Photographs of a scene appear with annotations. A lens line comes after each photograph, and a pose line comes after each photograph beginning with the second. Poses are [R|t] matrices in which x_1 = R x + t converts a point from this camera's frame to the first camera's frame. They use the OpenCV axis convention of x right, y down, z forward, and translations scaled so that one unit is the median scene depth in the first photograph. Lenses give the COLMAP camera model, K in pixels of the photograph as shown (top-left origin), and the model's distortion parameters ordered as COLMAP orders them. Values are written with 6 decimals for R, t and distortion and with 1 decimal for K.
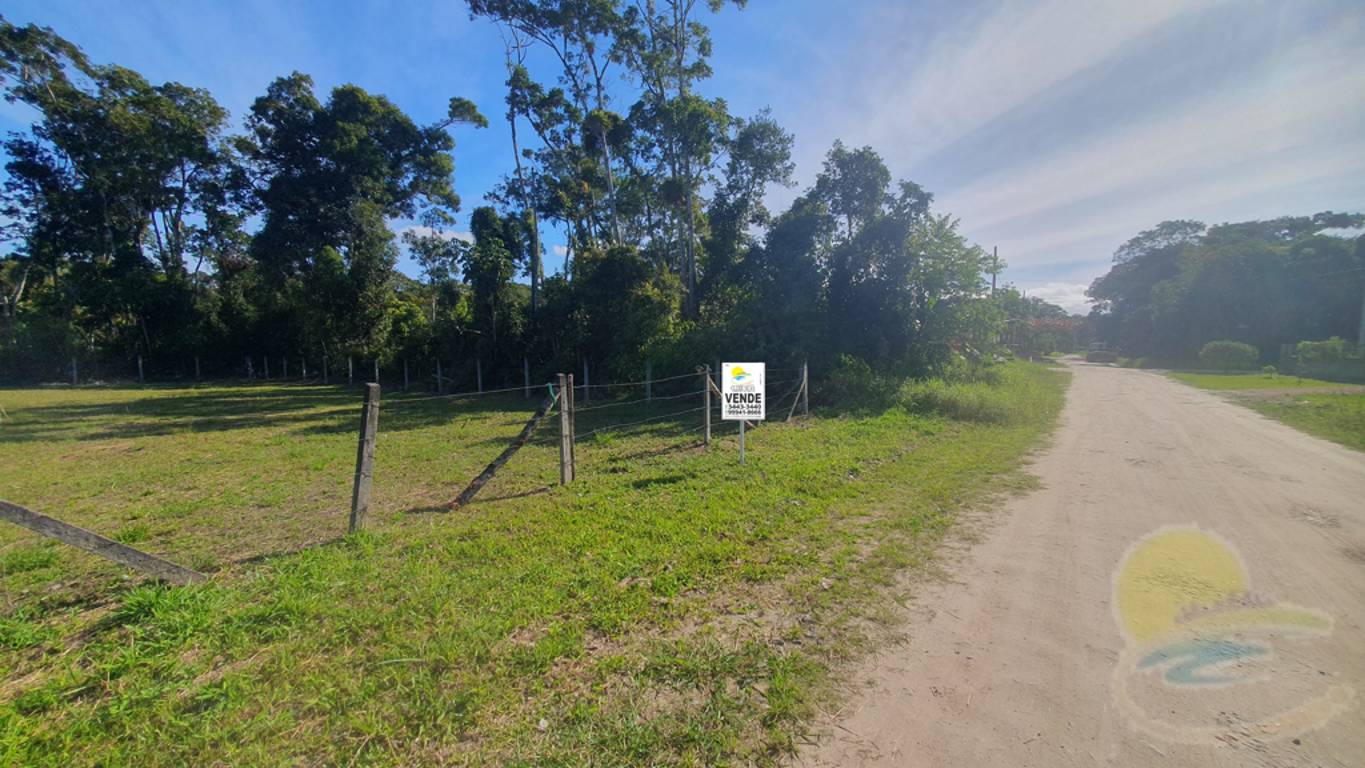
lens RADIAL K [[540.0, 0, 688.8], [0, 540.0, 397.5], [0, 0, 1]] dist [0.000601, 0.000250]
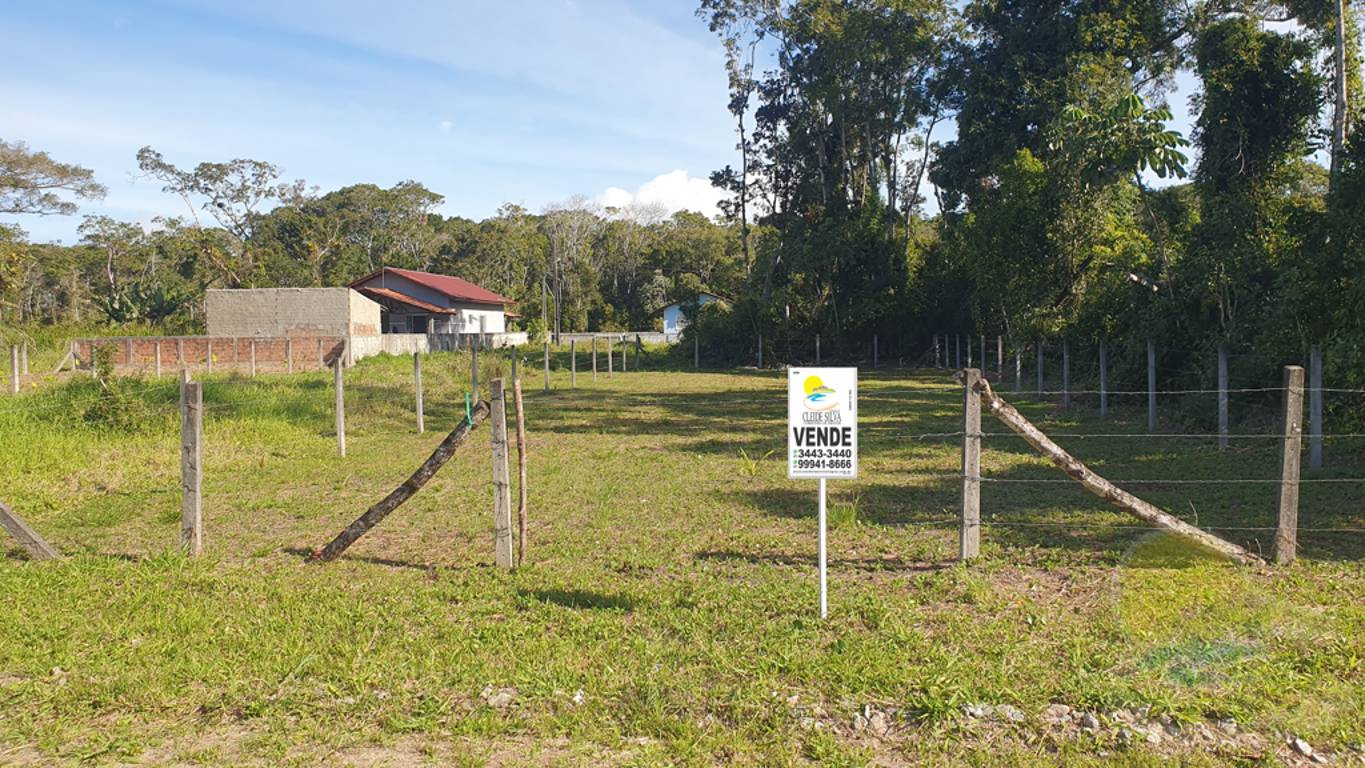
lens RADIAL K [[1058.6, 0, 682.5], [0, 1058.6, 384.0], [0, 0, 1]] dist [0.016782, -0.004712]
pose [[0.468200, 0.043030, -0.882574, 0.189598], [-0.065911, 0.997732, 0.013680, -0.013531], [0.881161, 0.051766, 0.469974, 0.128369]]
